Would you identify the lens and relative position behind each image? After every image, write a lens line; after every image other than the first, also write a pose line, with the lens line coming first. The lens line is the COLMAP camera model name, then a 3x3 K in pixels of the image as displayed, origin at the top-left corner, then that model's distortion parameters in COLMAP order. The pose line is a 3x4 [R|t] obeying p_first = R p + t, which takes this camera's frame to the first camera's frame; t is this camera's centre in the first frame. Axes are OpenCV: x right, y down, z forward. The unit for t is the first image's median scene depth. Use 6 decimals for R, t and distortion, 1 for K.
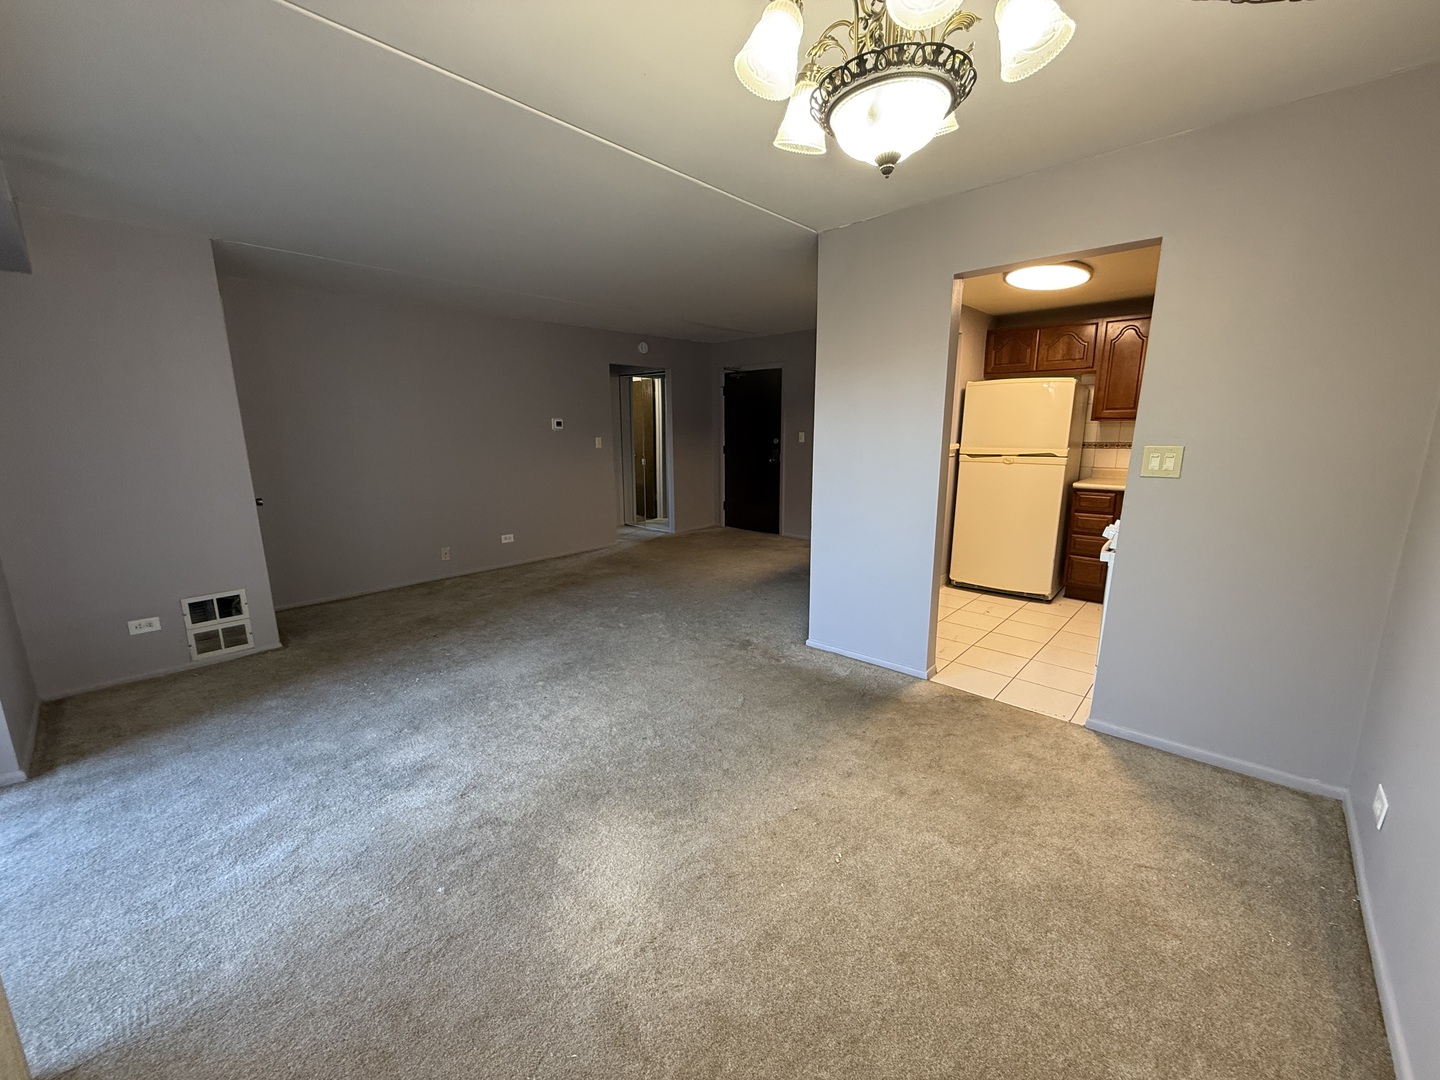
lens RADIAL K [[575.6, 0, 717.8], [0, 575.6, 536.3], [0, 0, 1]] dist [0.002885, -0.000335]
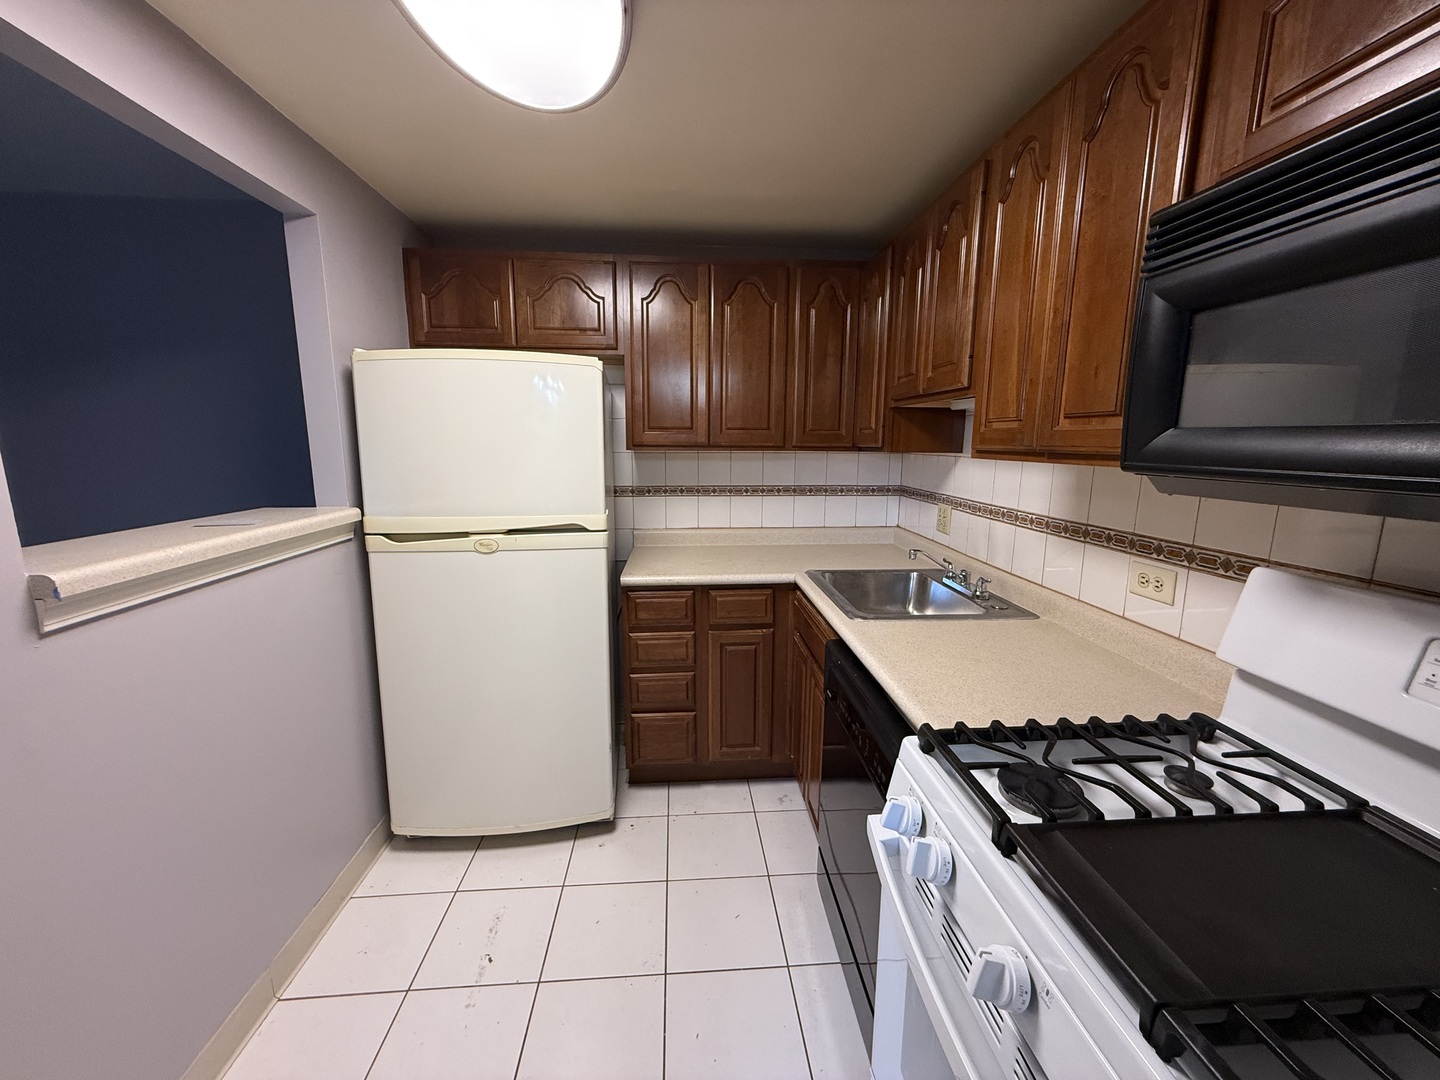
lens RADIAL K [[575.6, 0, 724.4], [0, 575.6, 537.7], [0, 0, 1]] dist [0.002885, -0.000335]
pose [[0.686994, -0.109277, 0.718400, 0.775806], [0.135419, 0.990562, 0.021178, -0.290544], [-0.713934, 0.082736, 0.695308, 1.397113]]
